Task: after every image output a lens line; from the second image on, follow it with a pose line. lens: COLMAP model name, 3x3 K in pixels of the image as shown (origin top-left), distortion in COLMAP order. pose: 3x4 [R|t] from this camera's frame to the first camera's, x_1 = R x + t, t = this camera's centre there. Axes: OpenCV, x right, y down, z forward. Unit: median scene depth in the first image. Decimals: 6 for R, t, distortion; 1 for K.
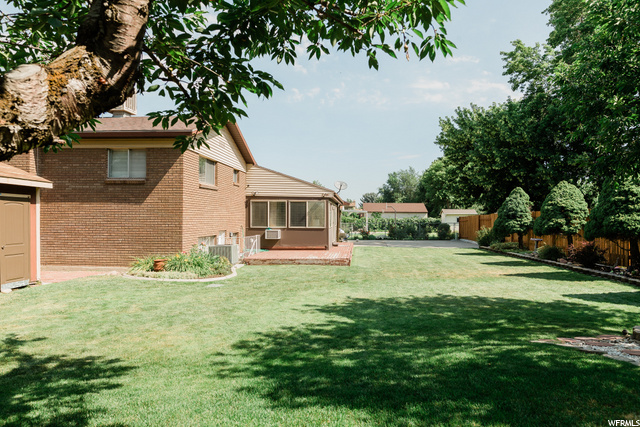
lens RADIAL K [[432.0, 0, 321.0], [0, 432.0, 212.4], [0, 0, 1]] dist [-0.000307, -0.001383]
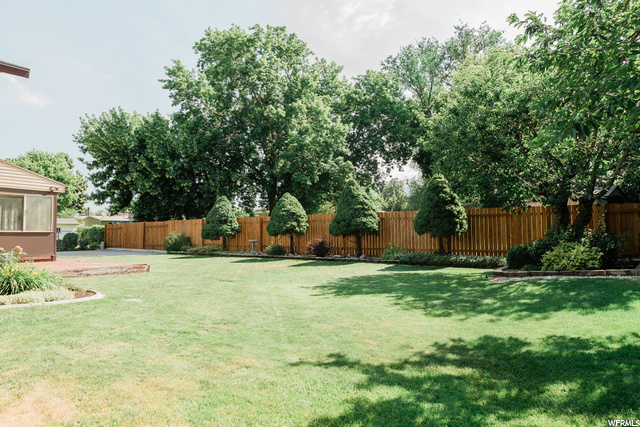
lens RADIAL K [[432.0, 0, 321.0], [0, 432.0, 212.4], [0, 0, 1]] dist [-0.000307, -0.001383]
pose [[0.544379, 0.035479, 0.838088, -0.371400], [-0.008313, 0.999284, -0.036904, 0.025705], [-0.838798, 0.013123, 0.544285, 0.185109]]
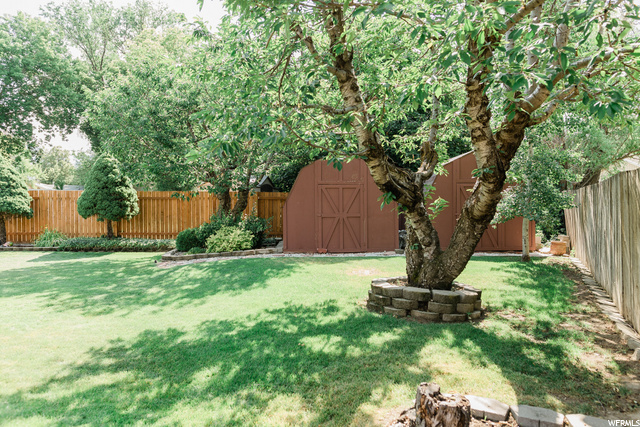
lens RADIAL K [[432.0, 0, 321.0], [0, 432.0, 212.4], [0, 0, 1]] dist [-0.000307, -0.001383]
pose [[-0.139631, -0.012813, 0.990121, -0.373714], [-0.019583, 0.999756, 0.010176, 0.011622], [-0.990010, -0.017969, -0.139848, 0.176097]]
